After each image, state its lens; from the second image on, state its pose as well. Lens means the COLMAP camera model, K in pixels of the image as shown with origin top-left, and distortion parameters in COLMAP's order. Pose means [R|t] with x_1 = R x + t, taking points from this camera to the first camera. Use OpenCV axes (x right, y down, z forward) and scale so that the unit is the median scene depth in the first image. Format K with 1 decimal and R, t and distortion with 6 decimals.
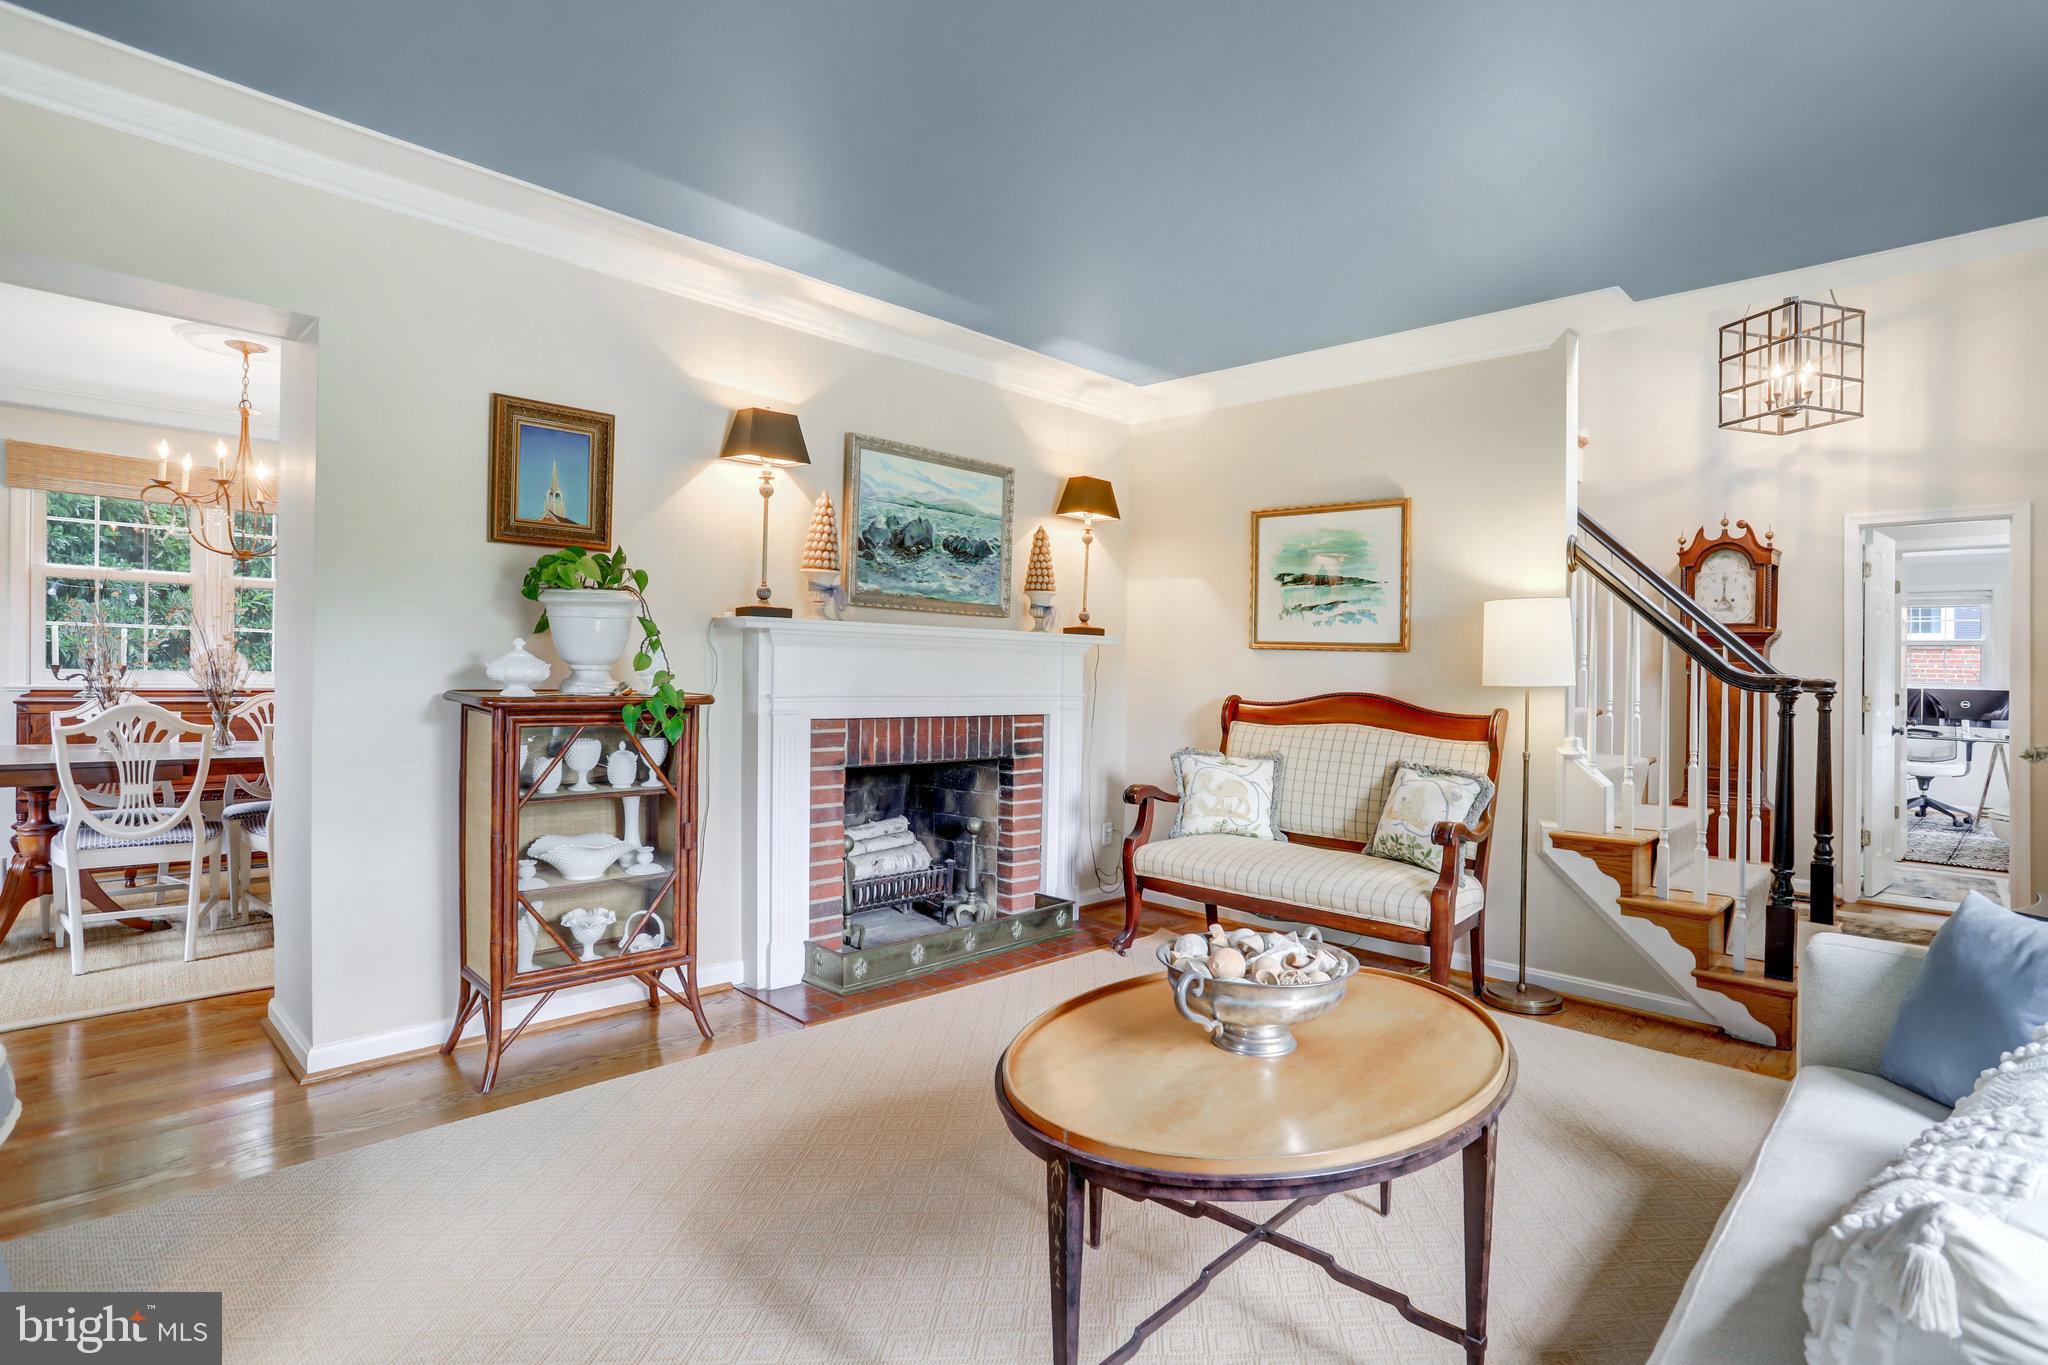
lens RADIAL K [[1032.0, 0, 1024.0], [0, 1032.0, 682.5], [0, 0, 1]] dist [-0.026736, 0.000483]
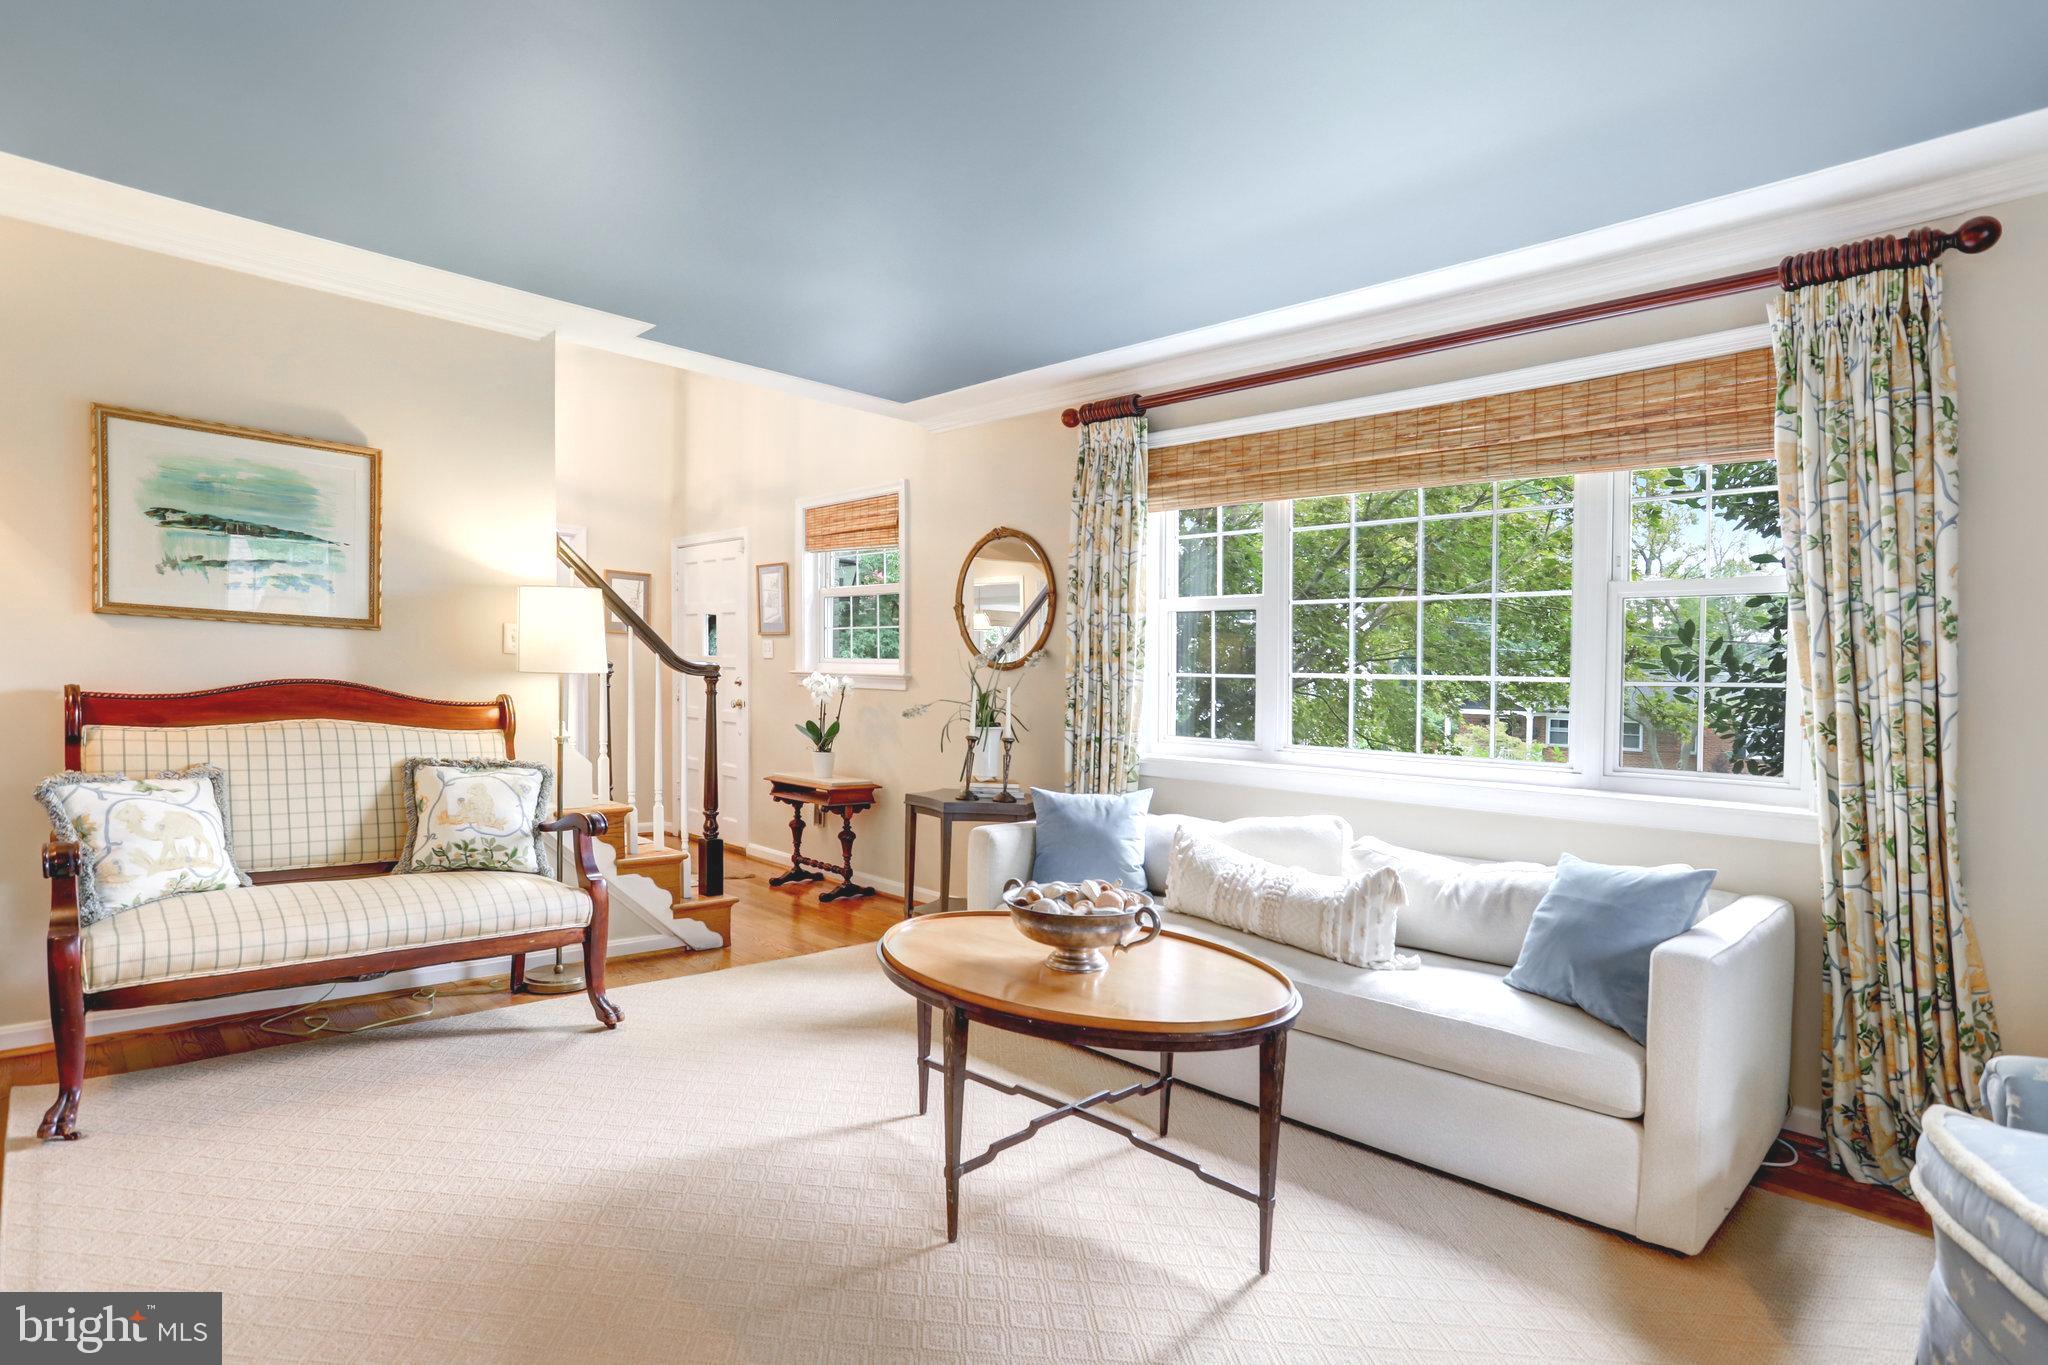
lens RADIAL K [[1082.8, 0, 1023.2], [0, 1082.8, 621.7], [0, 0, 1]] dist [-0.000122, 0.000266]
pose [[0.032158, 0.031678, 0.998981, -0.499711], [-0.018832, 0.999339, -0.031083, -0.019032], [-0.999305, -0.017813, 0.032733, 0.432209]]
